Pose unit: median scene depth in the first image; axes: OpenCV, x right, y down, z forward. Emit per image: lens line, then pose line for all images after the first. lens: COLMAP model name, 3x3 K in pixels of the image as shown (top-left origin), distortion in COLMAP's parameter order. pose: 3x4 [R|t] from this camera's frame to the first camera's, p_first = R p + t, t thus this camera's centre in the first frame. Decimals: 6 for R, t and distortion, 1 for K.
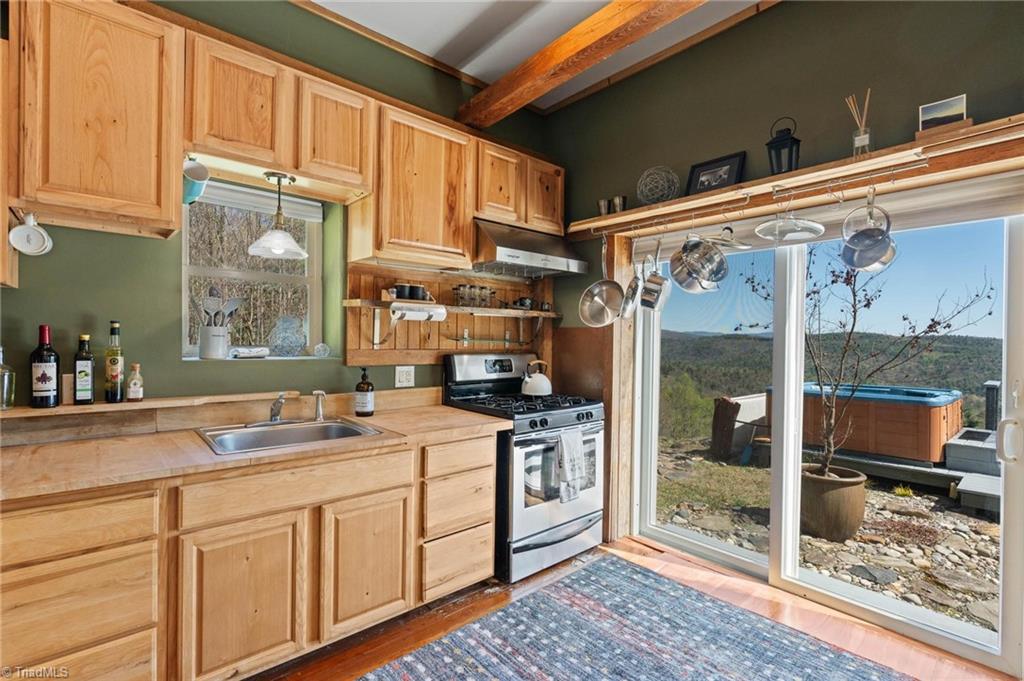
lens RADIAL K [[473.4, 0, 511.2], [0, 473.4, 340.8], [0, 0, 1]] dist [-0.003471, 0.000494]
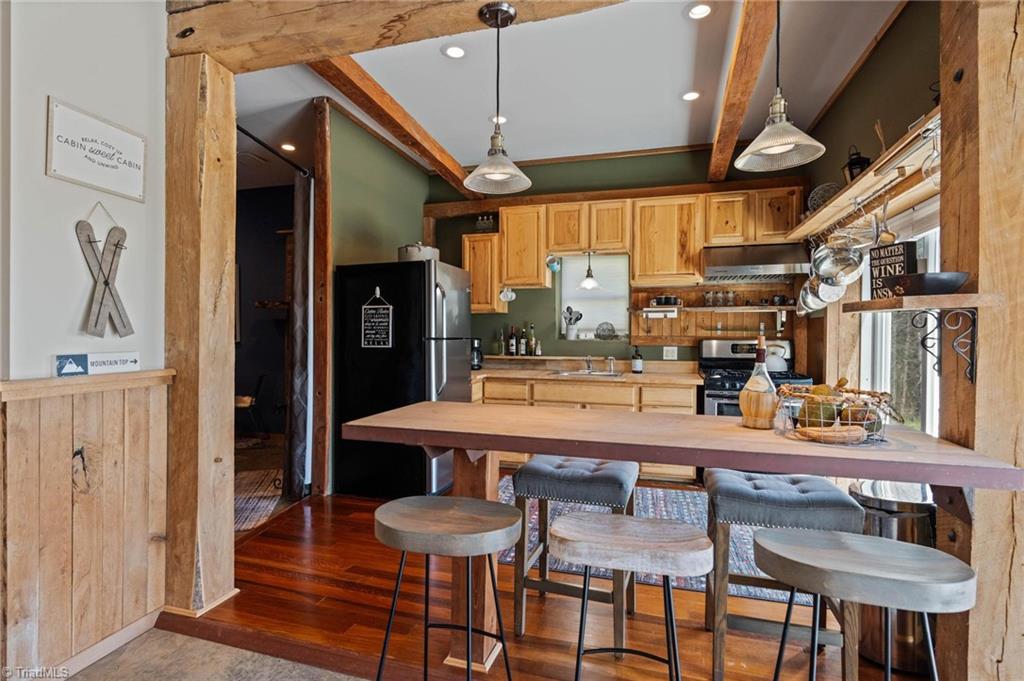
lens RADIAL K [[493.1, 0, 507.1], [0, 493.1, 340.5], [0, 0, 1]] dist [-0.001022, -0.000029]
pose [[0.533894, -0.005970, -0.845530, 0.968167], [-0.001807, 0.999965, -0.008201, 0.051179], [0.845550, 0.005907, 0.533864, -0.383618]]
